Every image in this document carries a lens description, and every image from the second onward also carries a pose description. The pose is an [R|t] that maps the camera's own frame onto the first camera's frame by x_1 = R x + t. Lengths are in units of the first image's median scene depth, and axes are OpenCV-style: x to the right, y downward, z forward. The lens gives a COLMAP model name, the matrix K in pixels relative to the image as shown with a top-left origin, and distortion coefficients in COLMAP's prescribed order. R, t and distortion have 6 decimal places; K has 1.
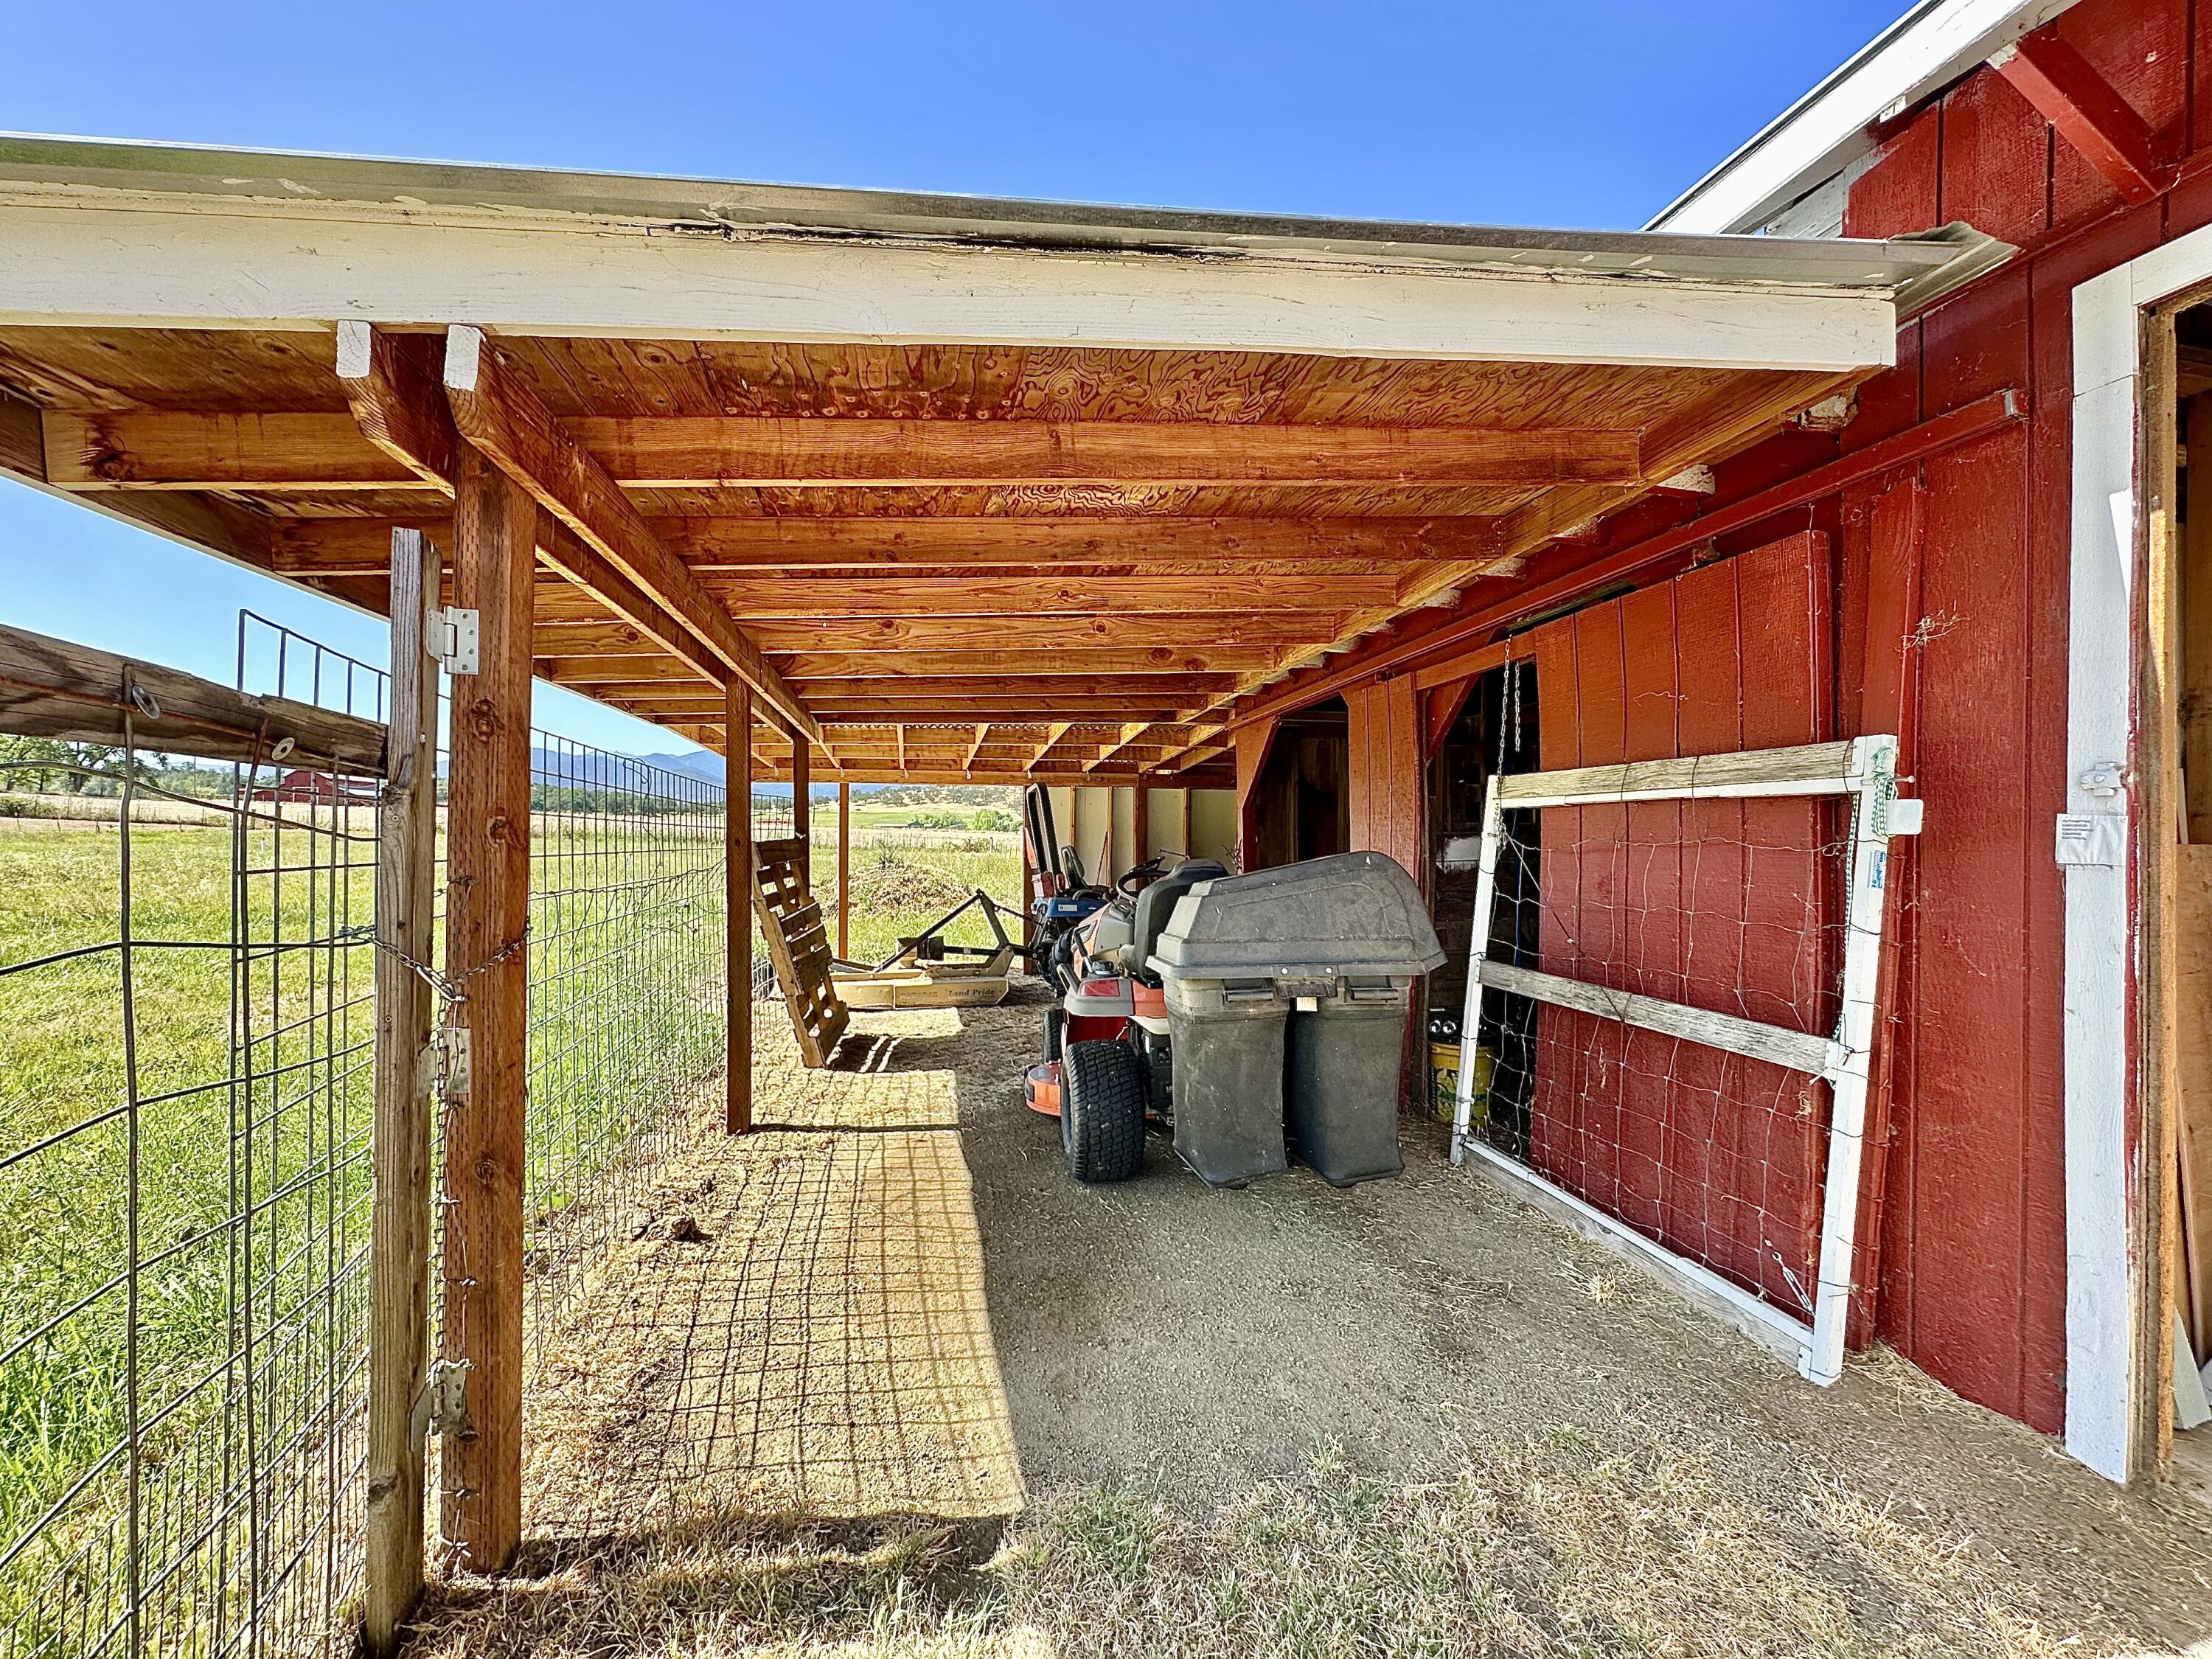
lens RADIAL K [[878.5, 0, 1106.0], [0, 878.5, 829.5], [0, 0, 1]] dist [-0.000934, -0.000065]
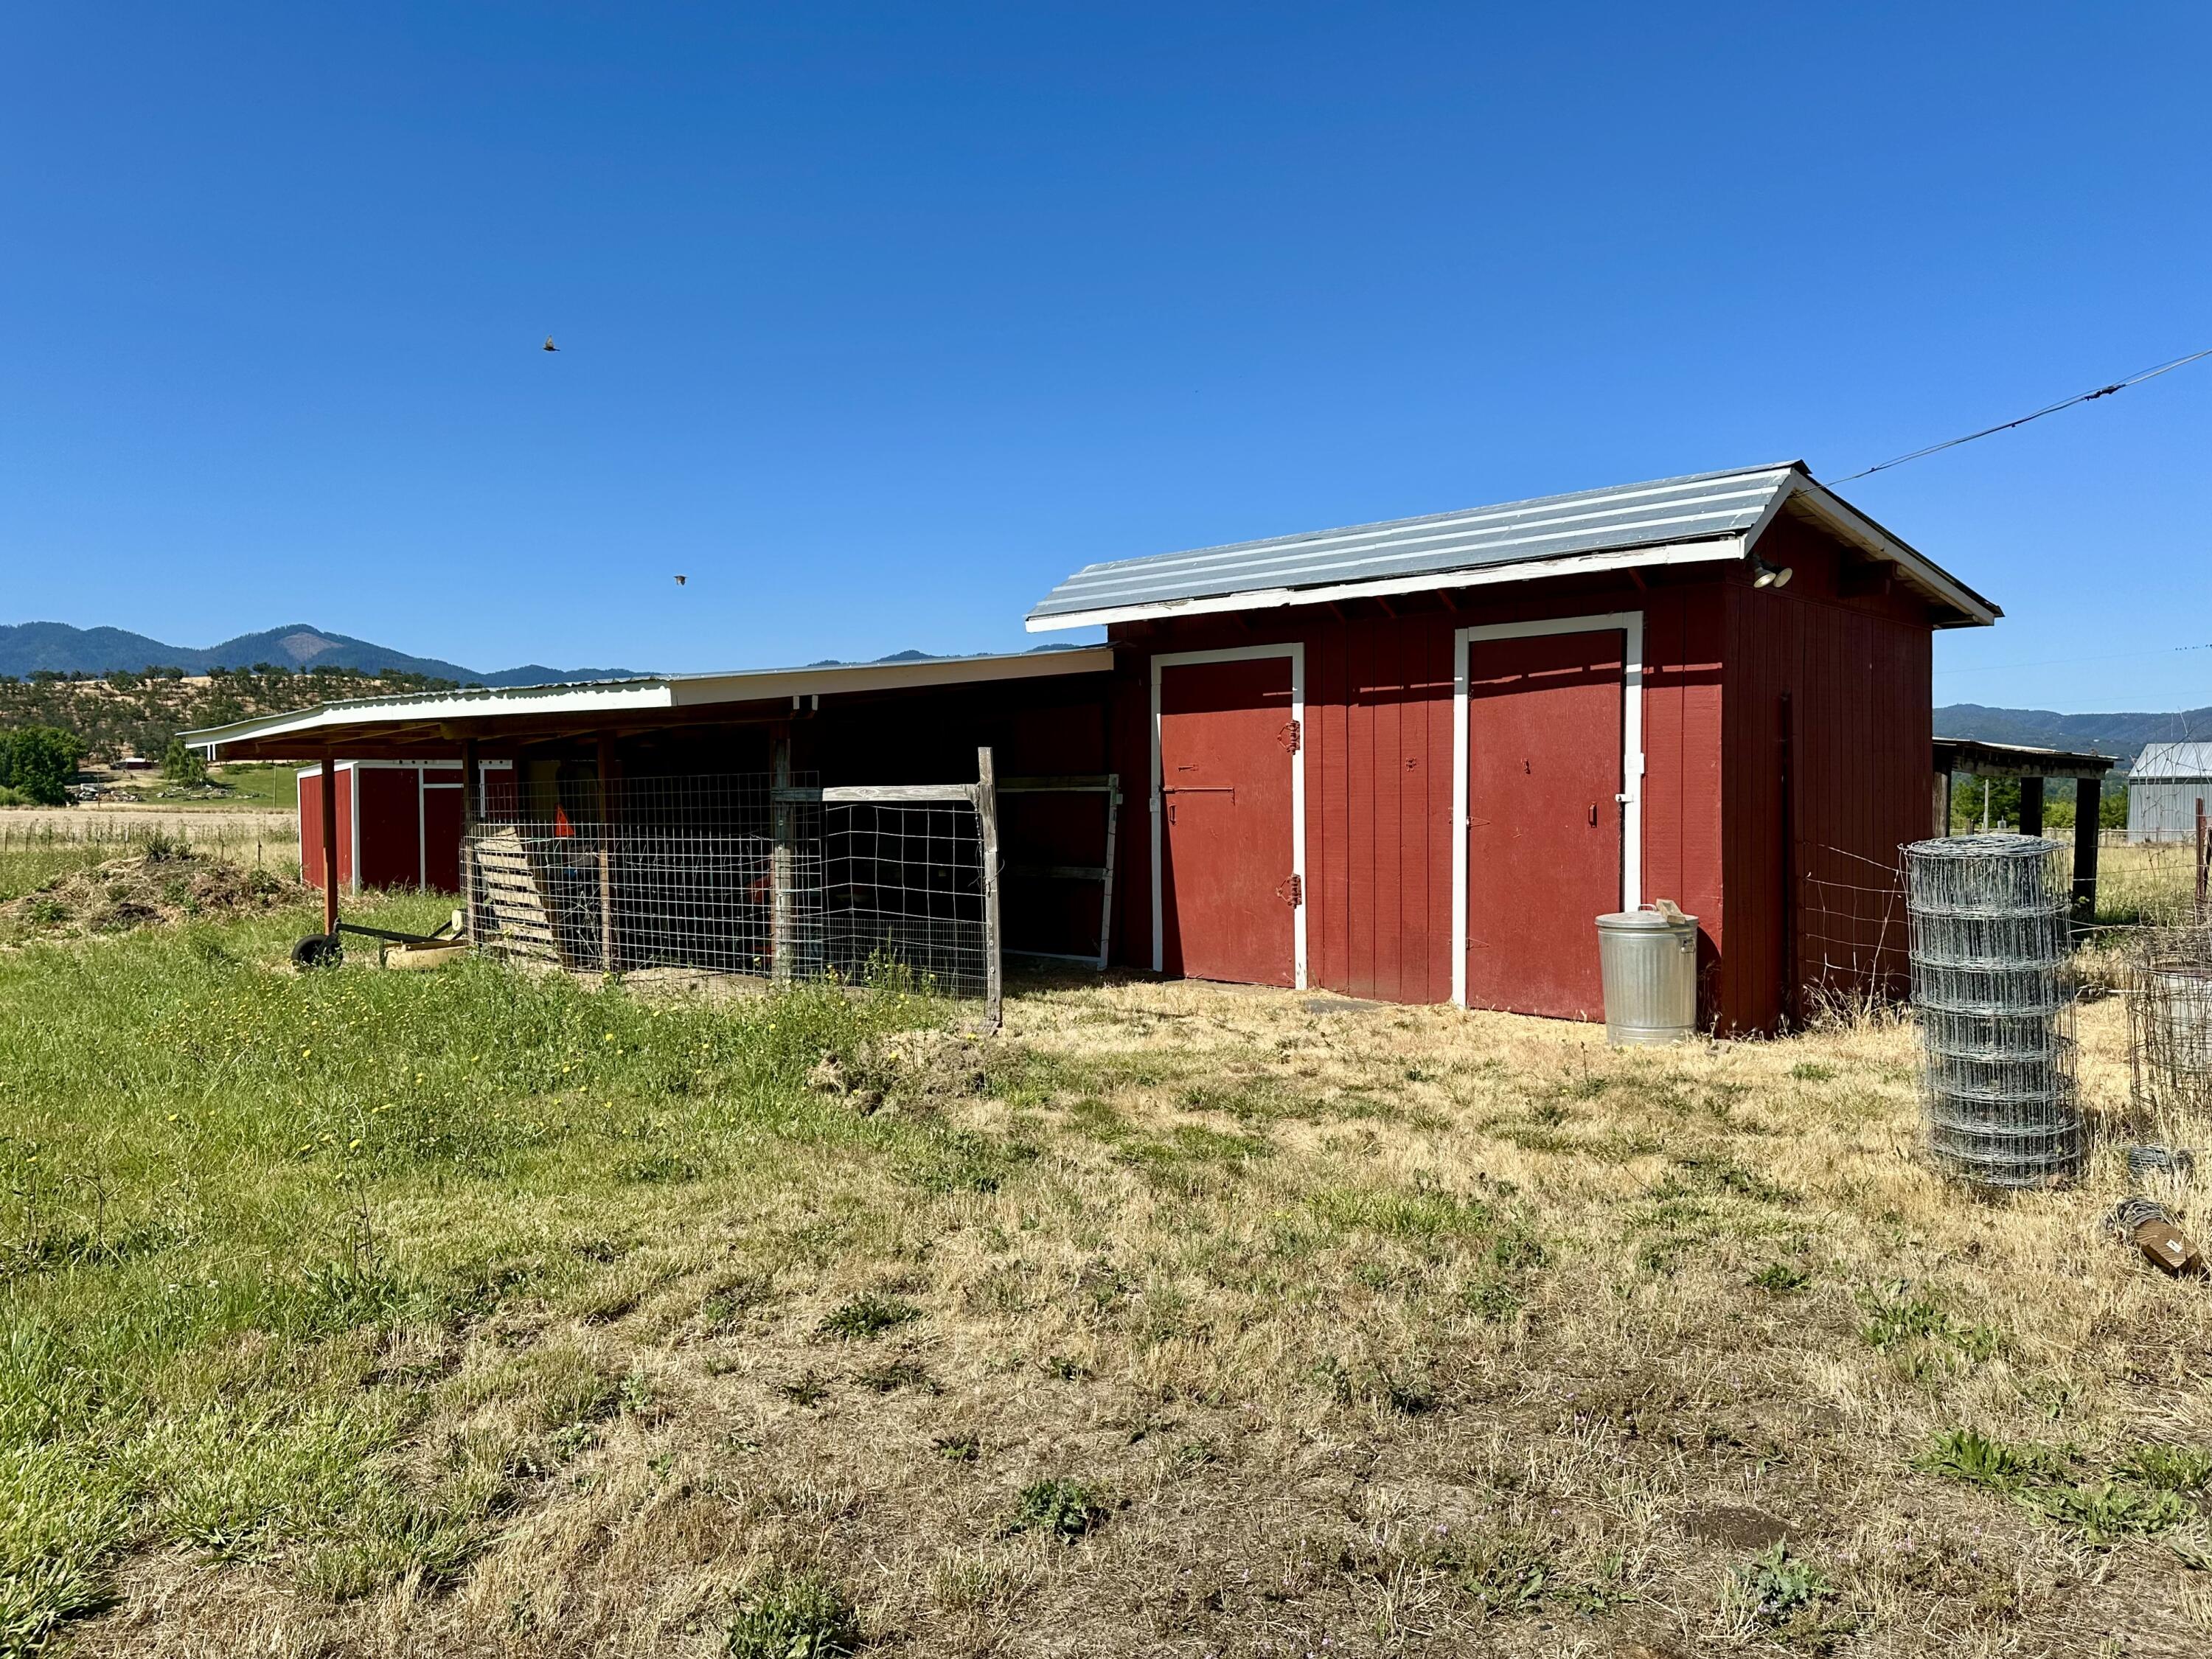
lens RADIAL K [[1562.1, 0, 1106.0], [0, 1562.1, 829.5], [0, 0, 1]] dist [0.013551, -0.005355]
pose [[0.837720, -0.026996, 0.545432, -2.335338], [0.010058, 0.999371, 0.034015, -0.098111], [-0.546007, -0.023010, 0.837464, -3.869867]]
